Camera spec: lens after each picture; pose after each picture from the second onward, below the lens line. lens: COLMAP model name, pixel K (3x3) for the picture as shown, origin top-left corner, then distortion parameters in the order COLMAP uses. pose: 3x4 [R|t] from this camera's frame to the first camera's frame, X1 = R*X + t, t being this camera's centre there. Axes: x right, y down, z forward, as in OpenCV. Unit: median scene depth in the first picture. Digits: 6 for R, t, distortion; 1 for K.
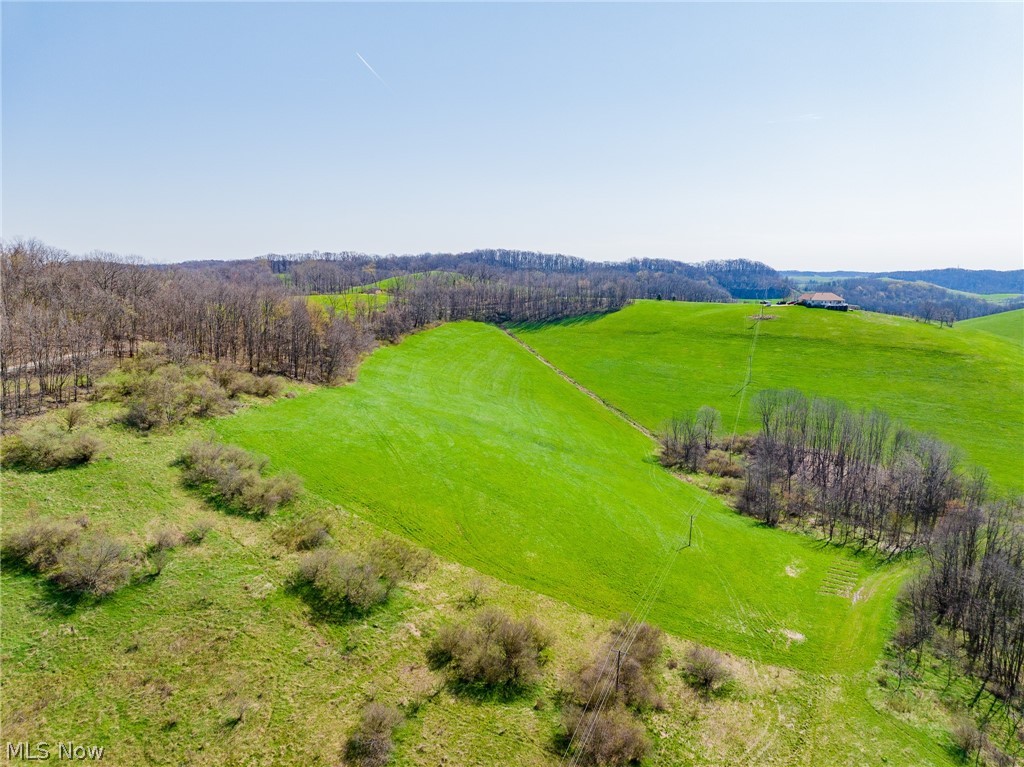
lens RADIAL K [[712.5, 0, 509.4], [0, 712.5, 378.8], [0, 0, 1]] dist [-0.063065, 0.028513]
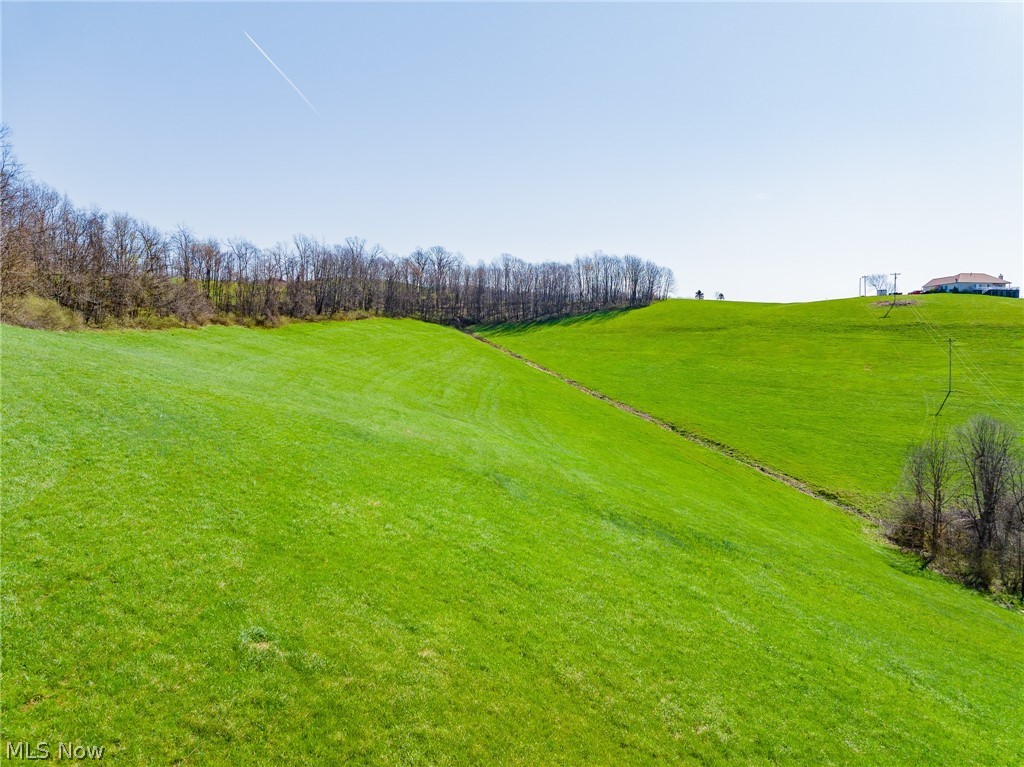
lens RADIAL K [[712.5, 0, 517.3], [0, 712.5, 380.2], [0, 0, 1]] dist [-0.063065, 0.028513]
pose [[0.998184, 0.010637, 0.059297, -0.002198], [-0.005117, 0.995702, -0.092470, 0.033688], [-0.060026, 0.091999, 0.993948, 0.387277]]
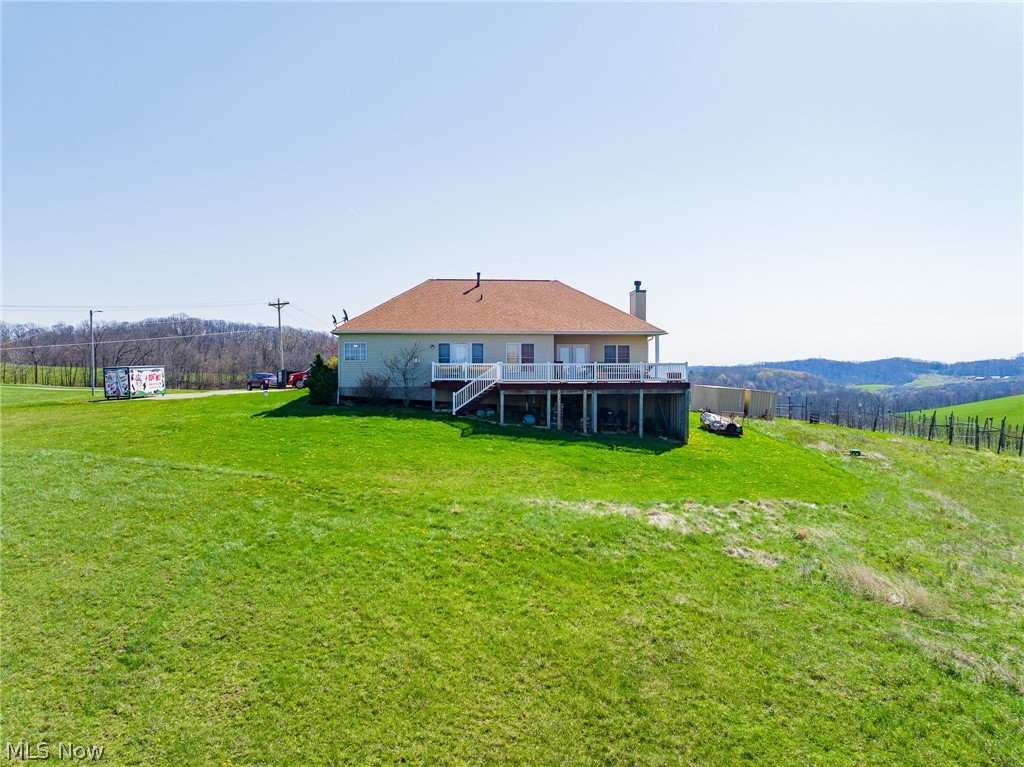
lens RADIAL K [[712.5, 0, 509.8], [0, 712.5, 380.3], [0, 0, 1]] dist [-0.063065, 0.028513]
pose [[0.985496, -0.002360, 0.169680, 0.410984], [0.025032, 0.990987, -0.131599, -0.086306], [-0.167840, 0.133938, 0.976673, 0.848038]]
